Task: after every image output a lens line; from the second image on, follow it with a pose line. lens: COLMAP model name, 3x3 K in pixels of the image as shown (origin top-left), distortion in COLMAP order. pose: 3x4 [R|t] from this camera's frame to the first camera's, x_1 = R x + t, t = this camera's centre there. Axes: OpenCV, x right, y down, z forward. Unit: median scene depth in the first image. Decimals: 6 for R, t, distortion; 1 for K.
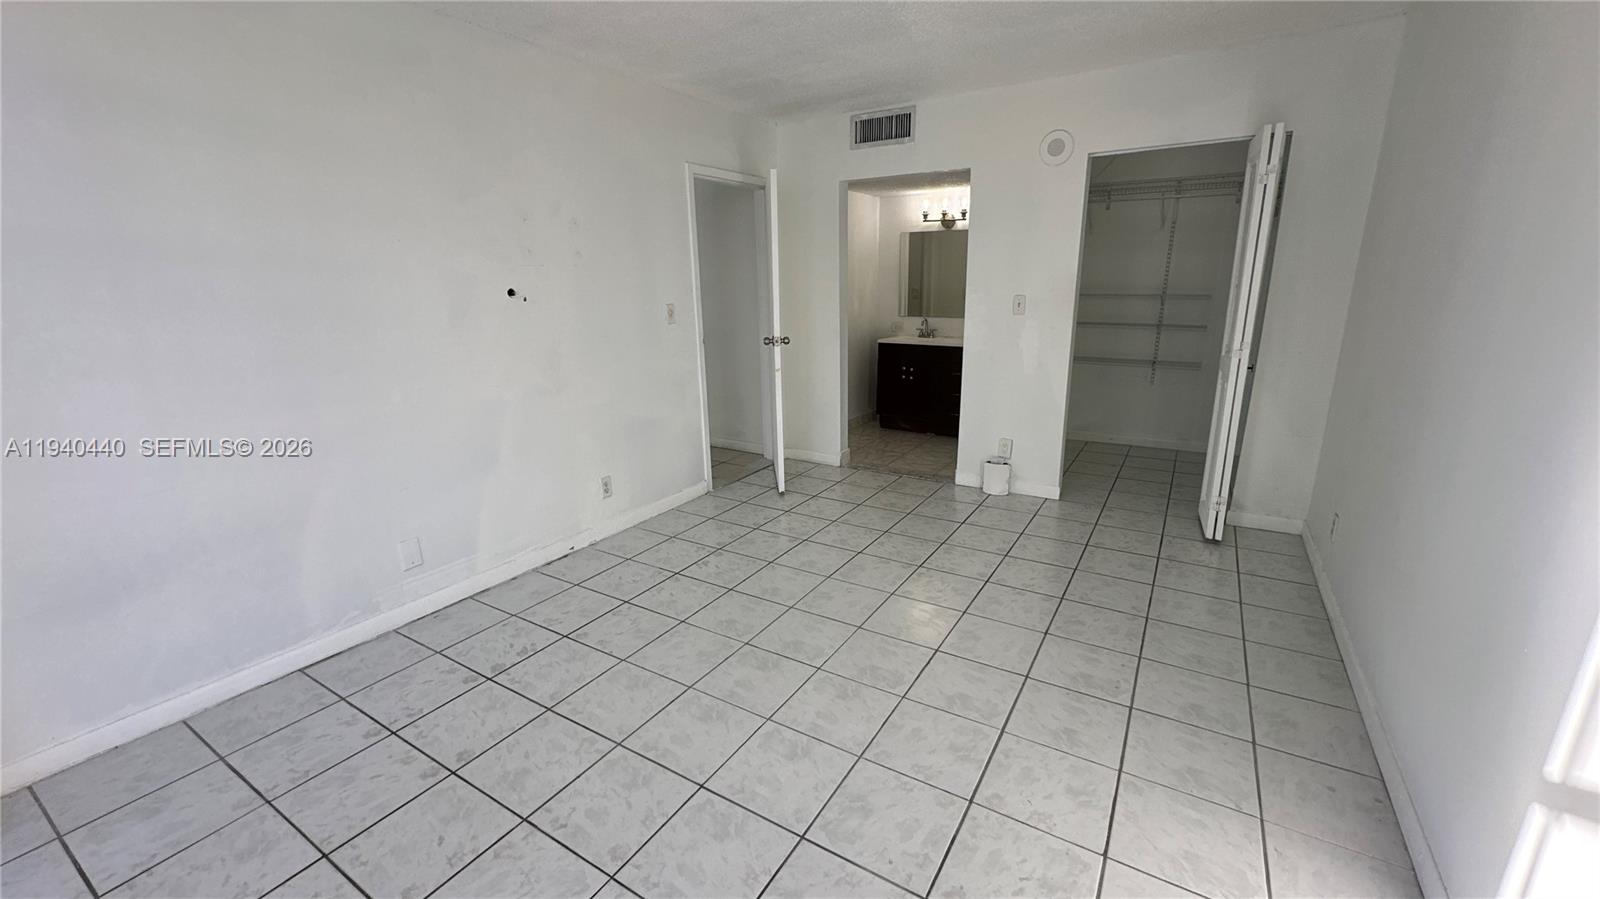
lens RADIAL K [[637.2, 0, 800.2], [0, 637.2, 446.8], [0, 0, 1]] dist [-0.003961, 0.000885]
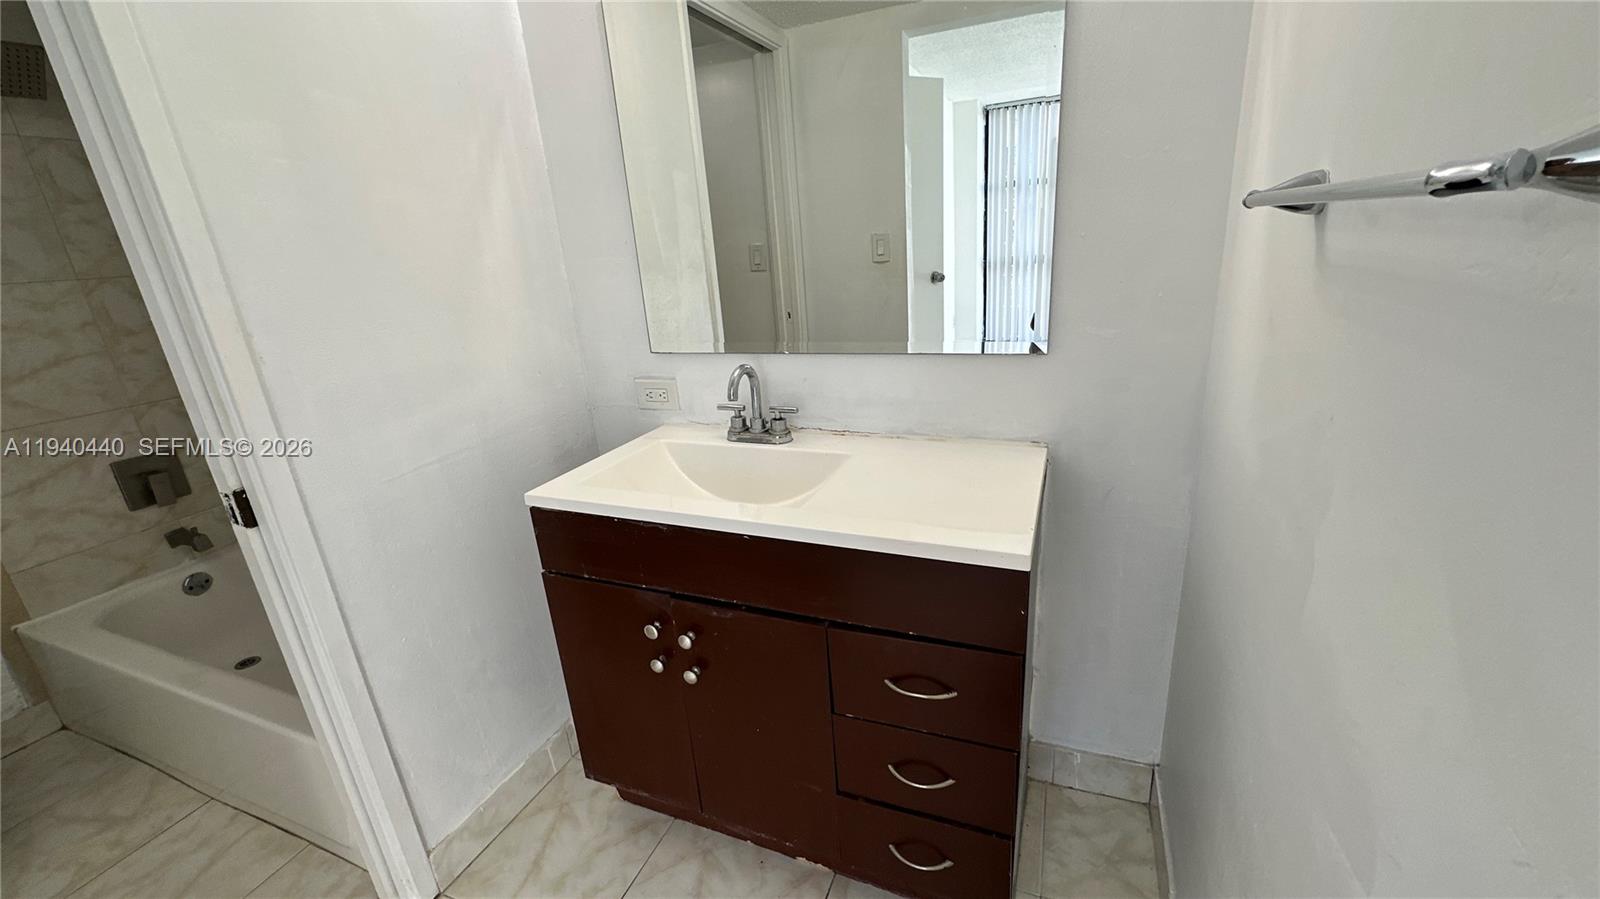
lens RADIAL K [[637.2, 0, 800.3], [0, 637.2, 448.9], [0, 0, 1]] dist [-0.003961, 0.000885]
pose [[0.985804, -0.105166, 0.130885, 0.187918], [0.096704, 0.992889, 0.069424, -0.190388], [-0.137255, -0.055782, 0.988964, 0.784858]]
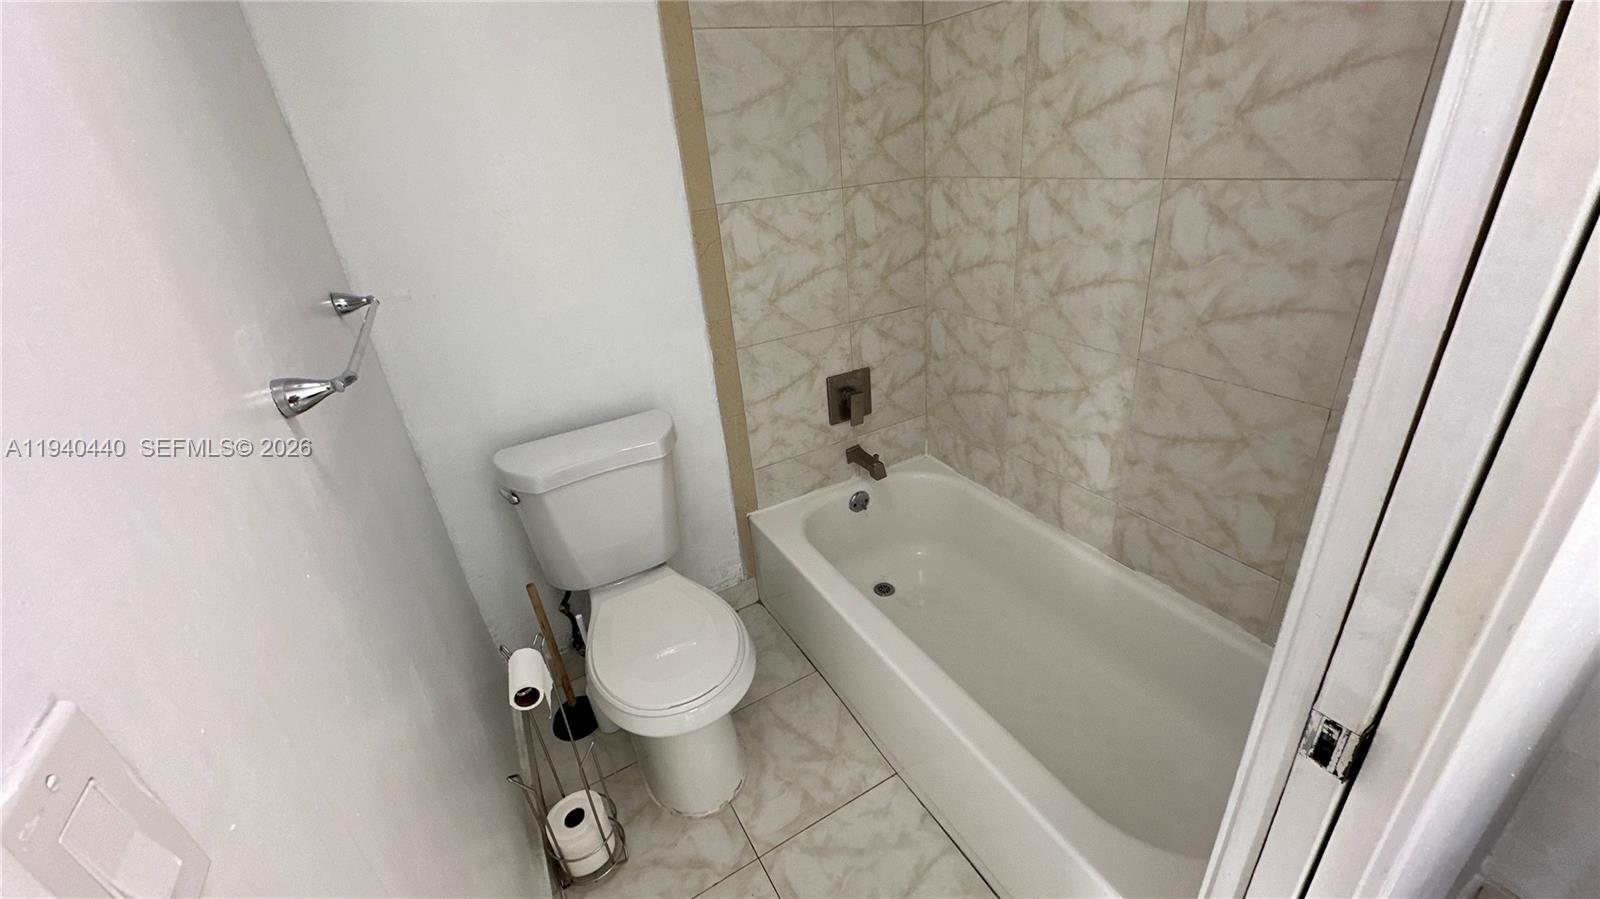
lens RADIAL K [[637.2, 0, 795.3], [0, 637.2, 447.0], [0, 0, 1]] dist [-0.003961, 0.000885]
pose [[0.863613, 0.156650, -0.479201, 0.015583], [-0.044435, 0.970454, 0.237160, -0.242144], [0.502194, -0.183521, 0.845057, 0.867968]]
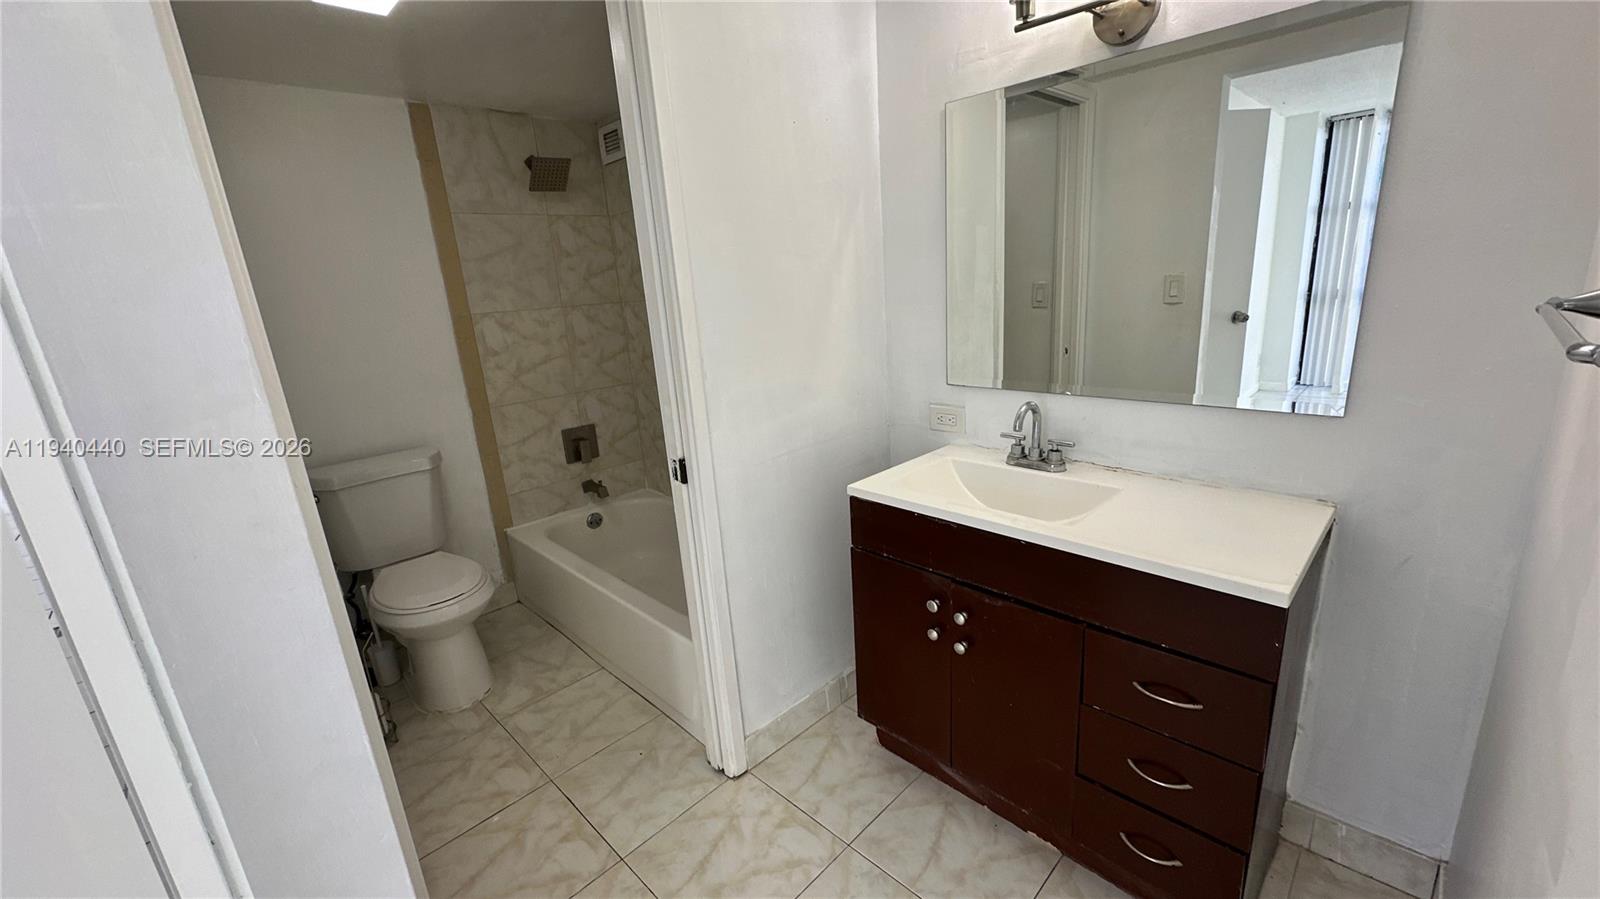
lens RADIAL K [[637.2, 0, 799.7], [0, 637.2, 449.7], [0, 0, 1]] dist [-0.003961, 0.000885]
pose [[0.970066, 0.009206, -0.242666, 0.171136], [-0.003124, 0.999672, 0.025436, -0.192843], [0.242821, -0.023916, 0.969776, 0.725996]]
